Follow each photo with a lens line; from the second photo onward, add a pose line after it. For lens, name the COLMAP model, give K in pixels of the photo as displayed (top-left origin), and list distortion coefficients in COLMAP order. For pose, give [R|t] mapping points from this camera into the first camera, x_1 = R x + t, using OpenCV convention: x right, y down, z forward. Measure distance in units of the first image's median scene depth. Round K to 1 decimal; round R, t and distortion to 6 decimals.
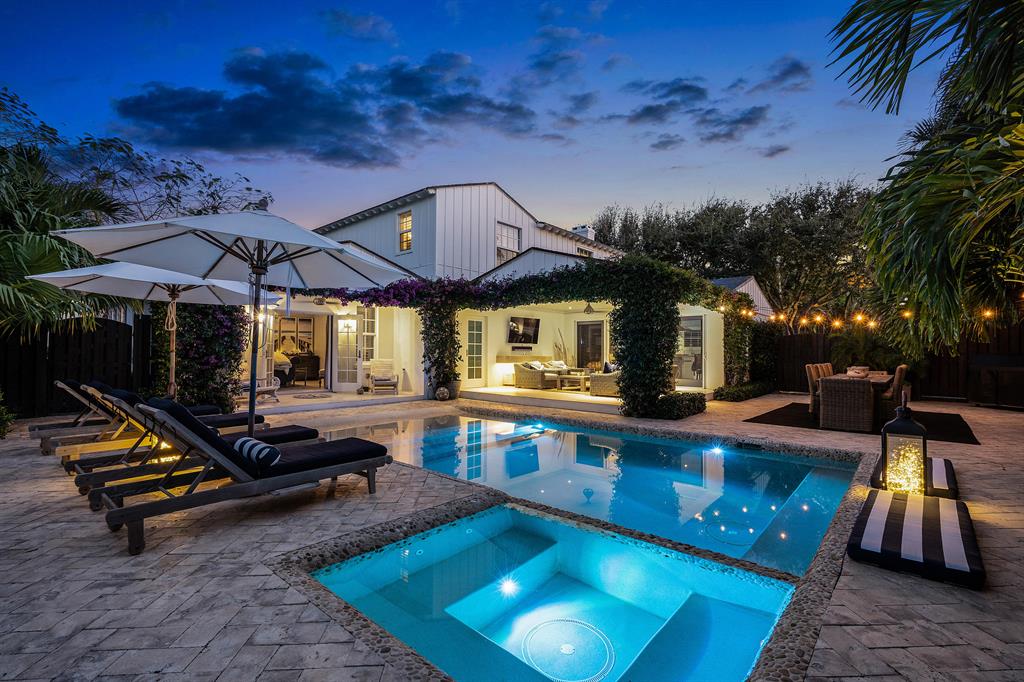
lens RADIAL K [[451.0, 0, 512.0], [0, 451.0, 341.0], [0, 0, 1]] dist [-0.001329, -0.000032]
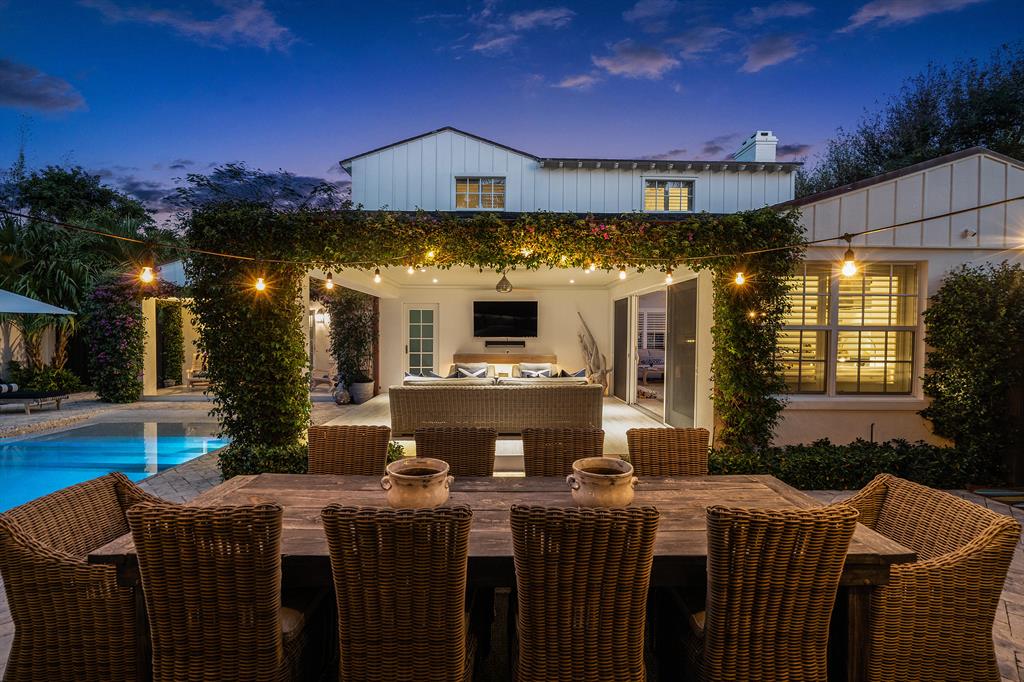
lens RADIAL K [[451.0, 0, 512.0], [0, 451.0, 341.0], [0, 0, 1]] dist [-0.001329, -0.000032]
pose [[0.660931, 0.006202, -0.750421, 0.660591], [0.018462, 0.999529, 0.024521, -0.006481], [0.750220, -0.030061, 0.660505, 0.608620]]
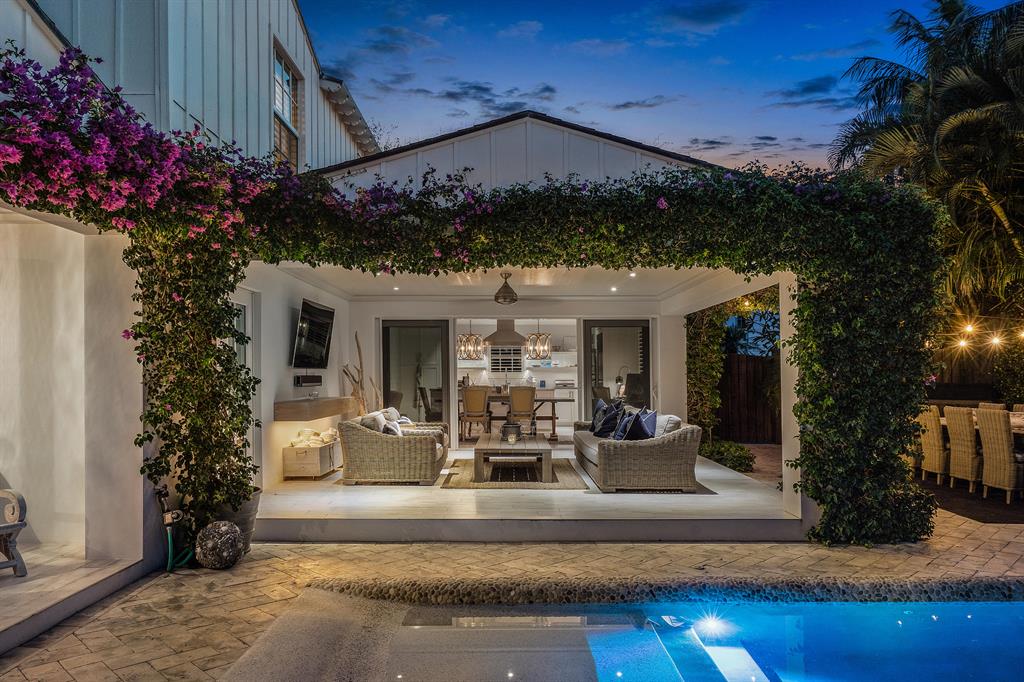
lens RADIAL K [[692.5, 0, 512.0], [0, 692.5, 341.0], [0, 0, 1]] dist [-0.000480, -0.000060]
pose [[0.748702, 0.028400, 0.662298, -0.281509], [-0.009320, 0.999434, -0.032321, -0.000324], [-0.662841, 0.018026, 0.748543, 0.490844]]
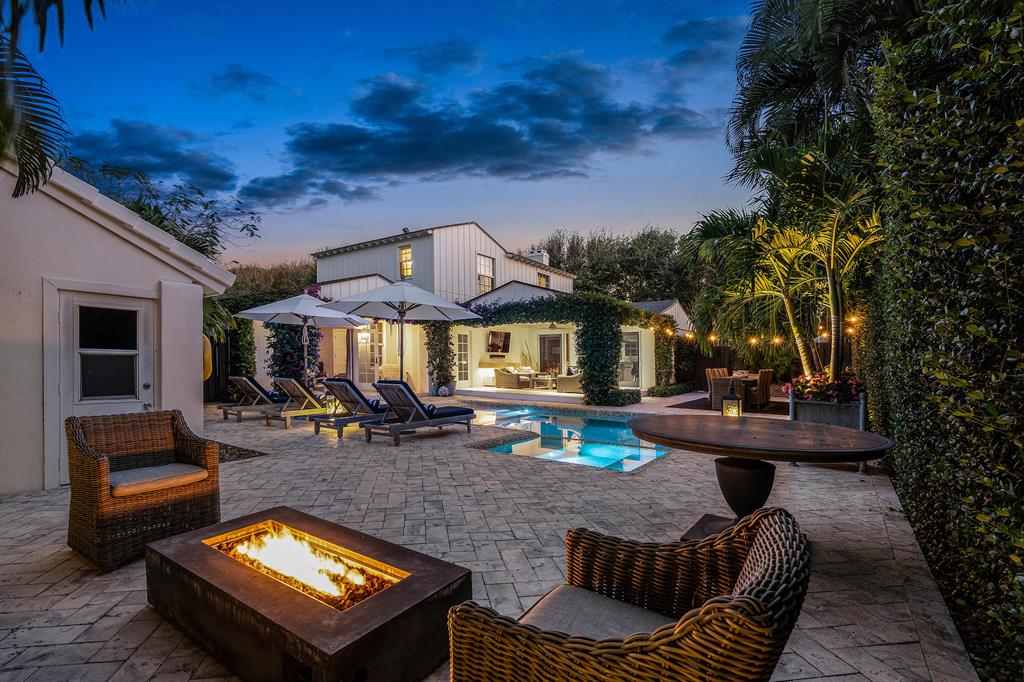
lens RADIAL K [[470.6, 0, 486.7], [0, 470.6, 323.8], [0, 0, 1]] dist [0.000930, 0.000022]
pose [[0.996588, 0.011174, 0.081777, -0.128566], [-0.007003, 0.998668, -0.051114, -0.007632], [-0.082239, 0.050367, 0.995339, -0.322947]]
